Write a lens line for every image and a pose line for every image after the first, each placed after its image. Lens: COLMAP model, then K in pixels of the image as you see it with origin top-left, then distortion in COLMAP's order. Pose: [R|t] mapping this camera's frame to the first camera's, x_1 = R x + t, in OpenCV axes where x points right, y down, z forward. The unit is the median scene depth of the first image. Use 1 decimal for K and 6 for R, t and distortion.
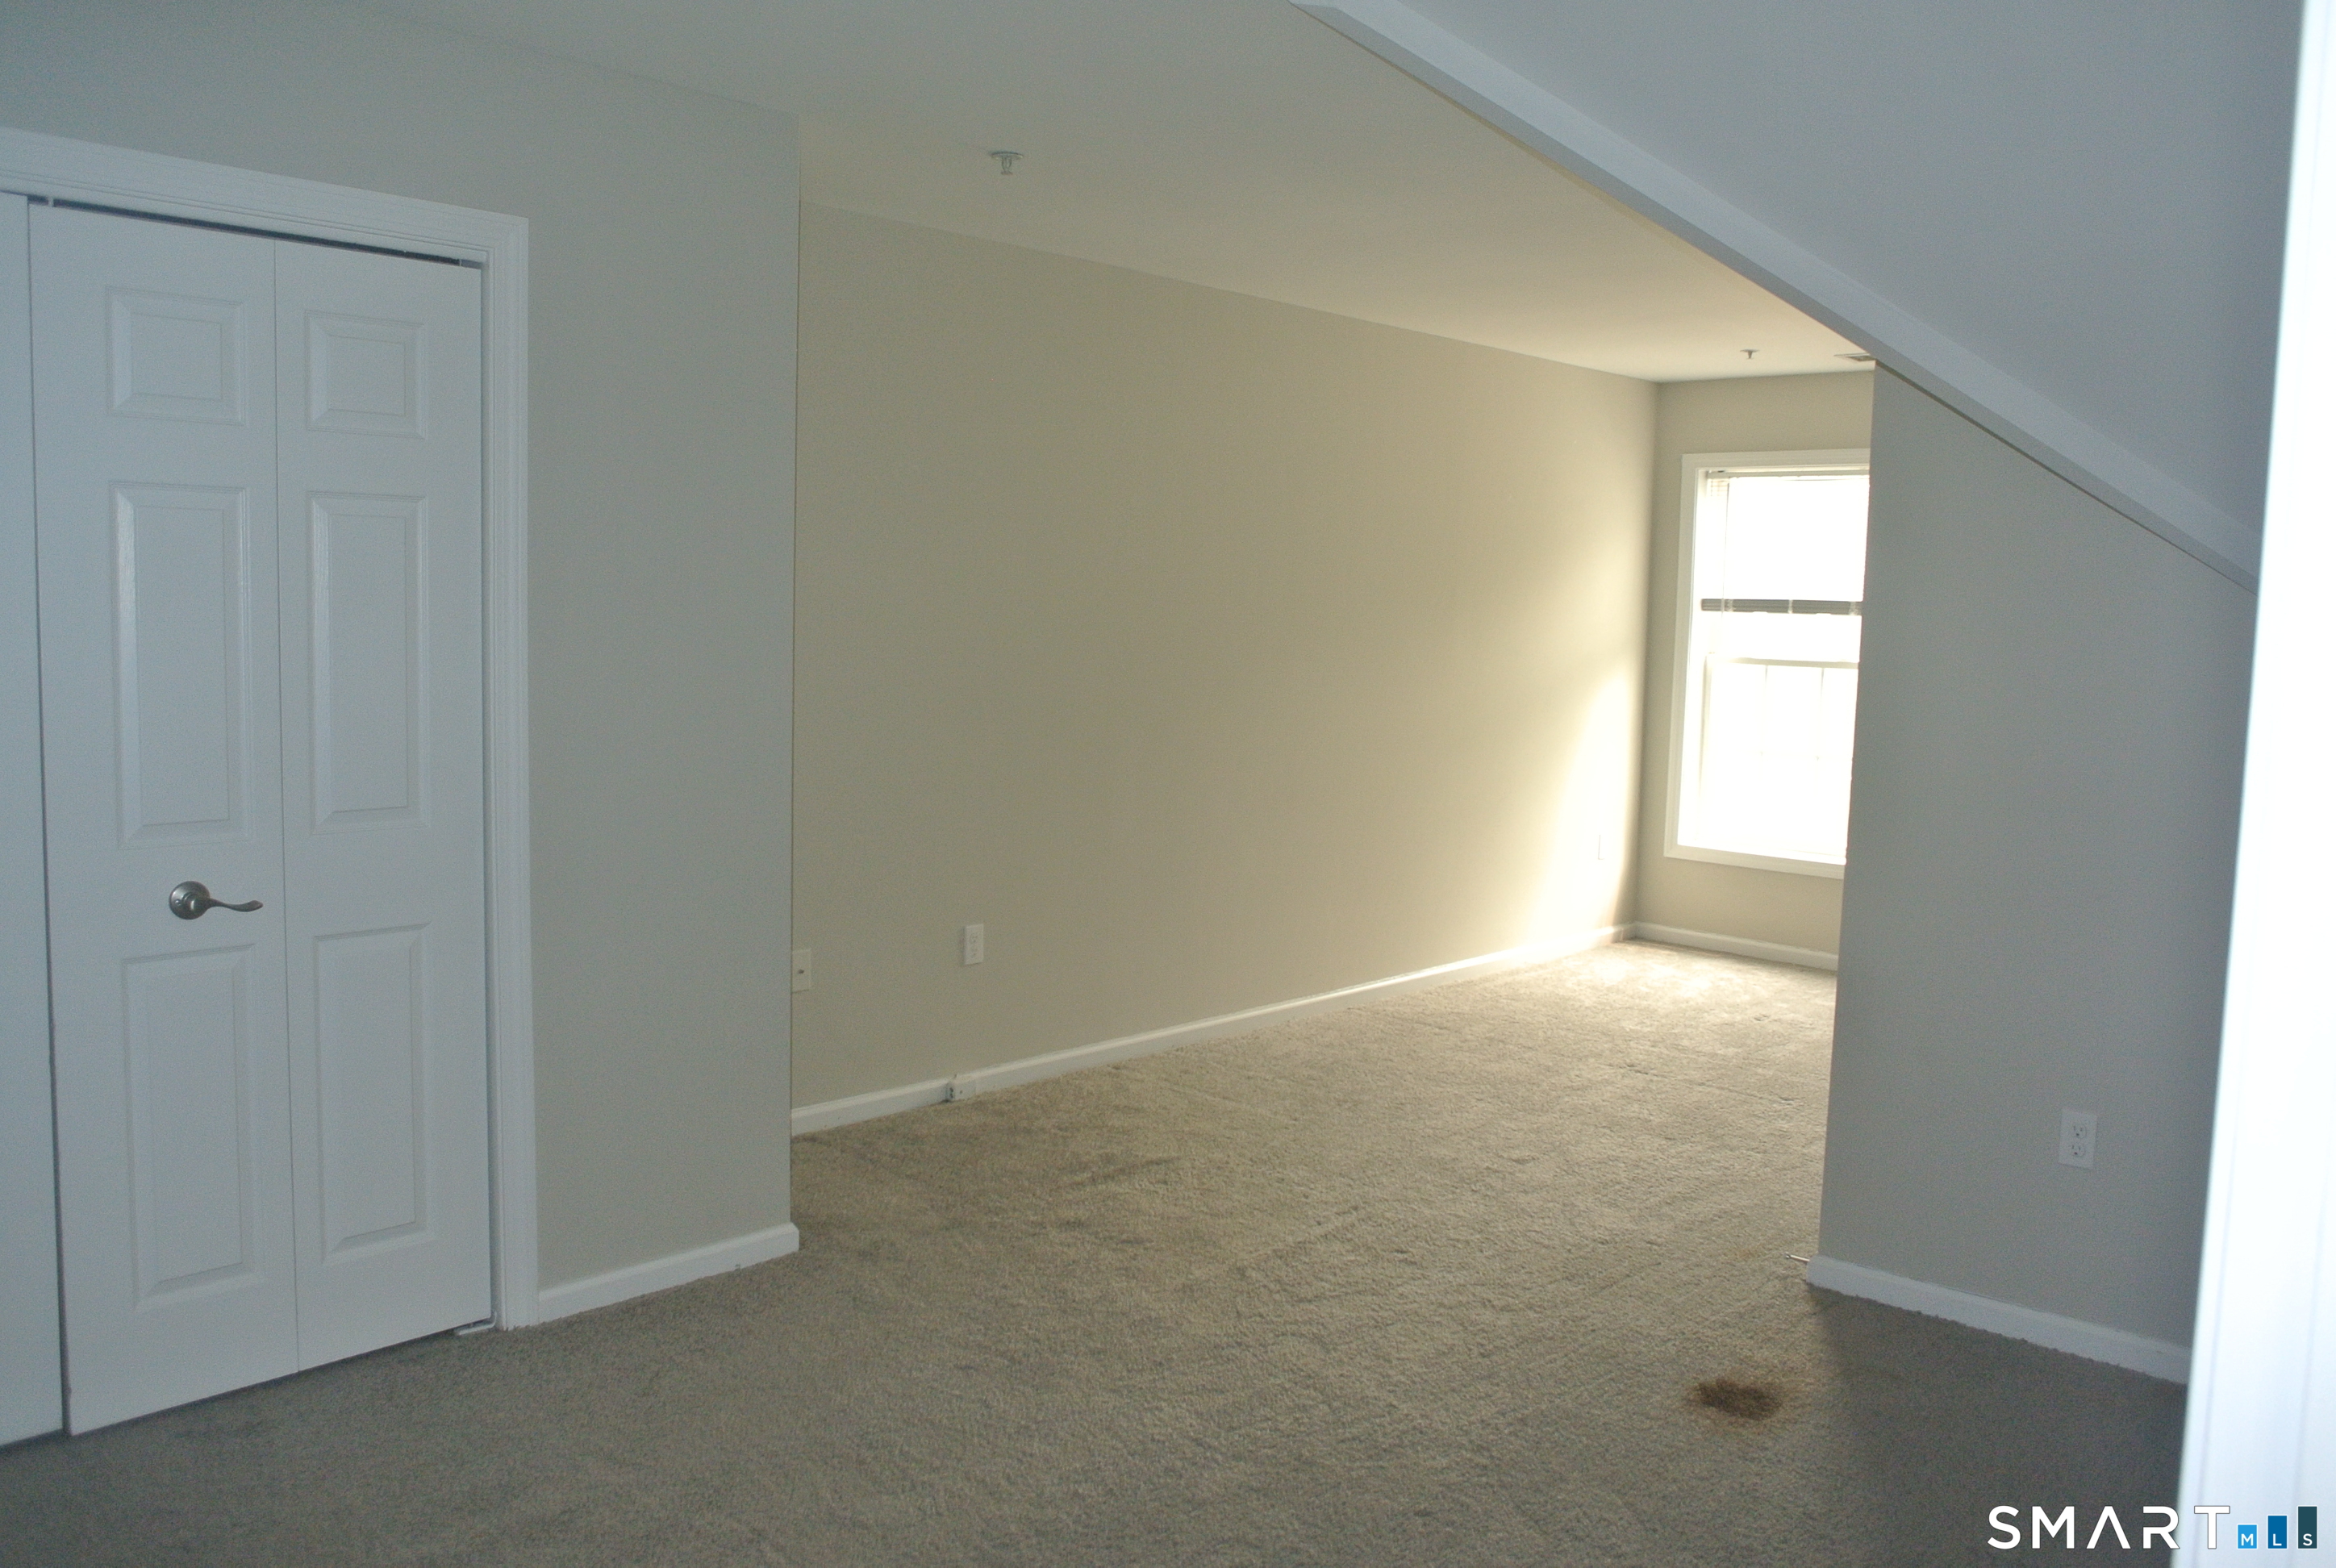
lens RADIAL K [[1875.4, 0, 1168.0], [0, 1875.4, 784.0], [0, 0, 1]] dist [-0.007621, 0.001102]
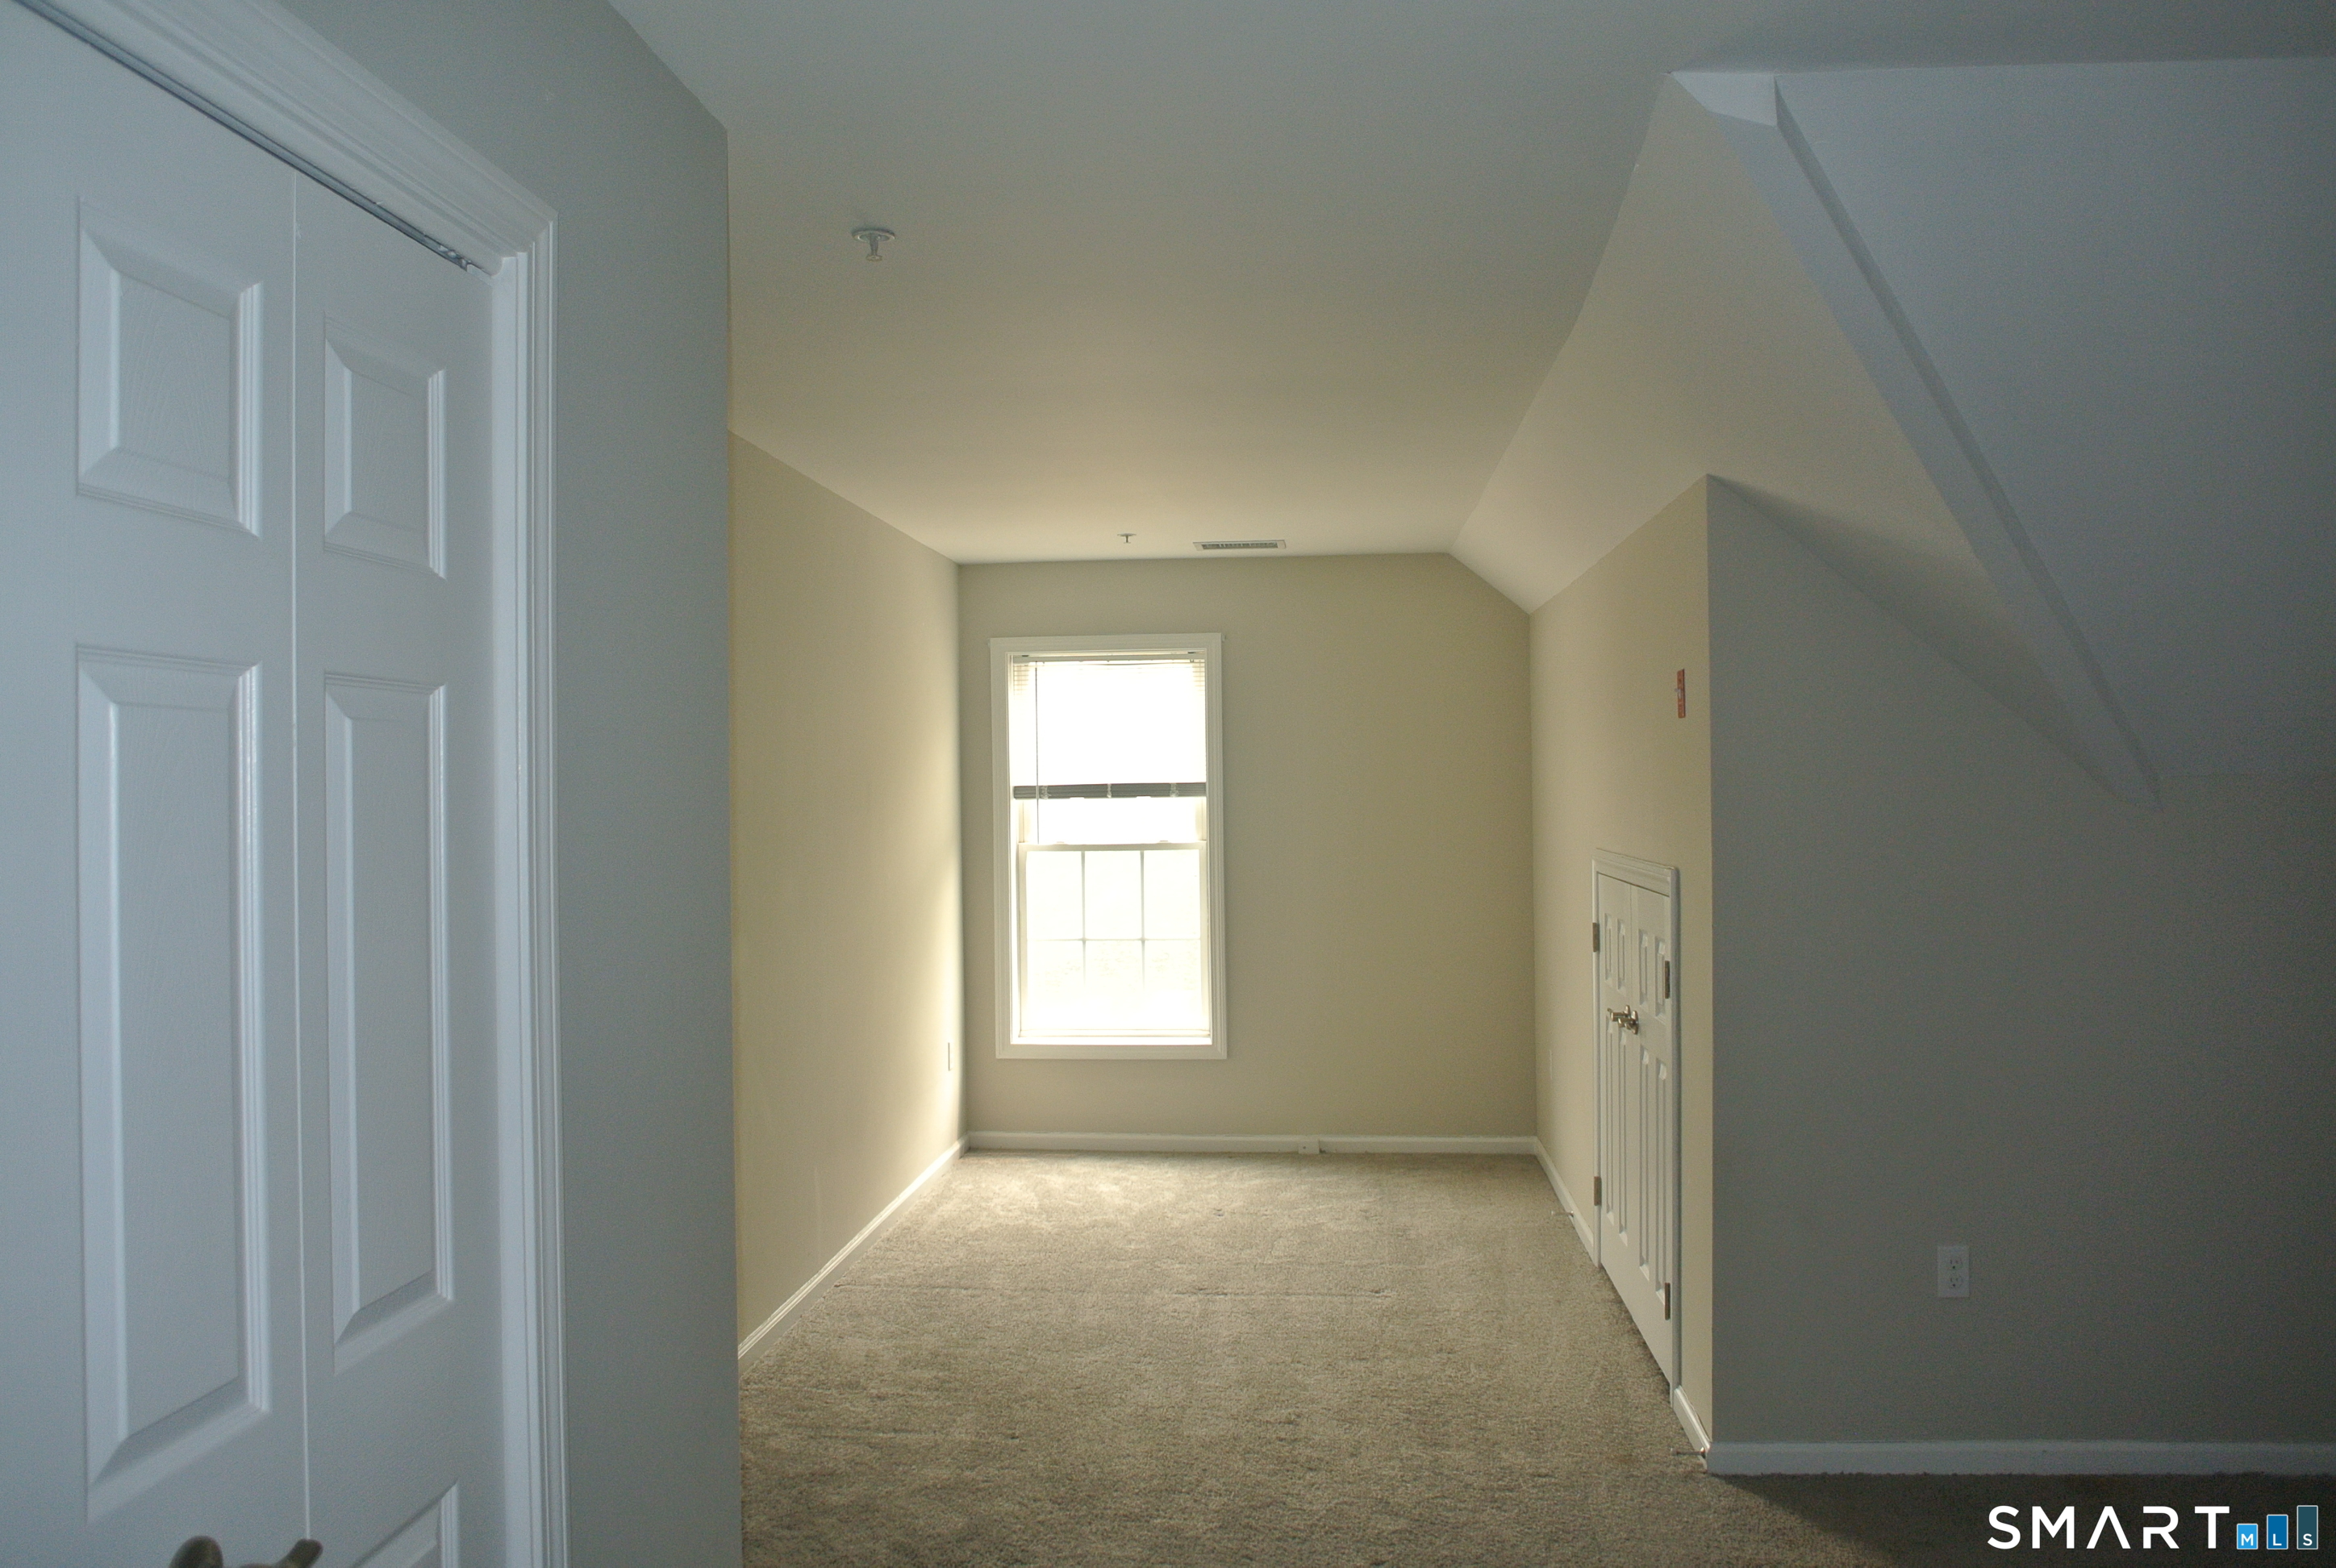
lens RADIAL K [[1868.4, 0, 1168.0], [0, 1868.4, 784.0], [0, 0, 1]] dist [-0.049574, 0.001938]
pose [[0.789307, -0.034714, 0.613017, -0.260136], [0.094615, 0.993352, -0.065572, -0.031520], [-0.606665, 0.109757, 0.787344, 0.207912]]
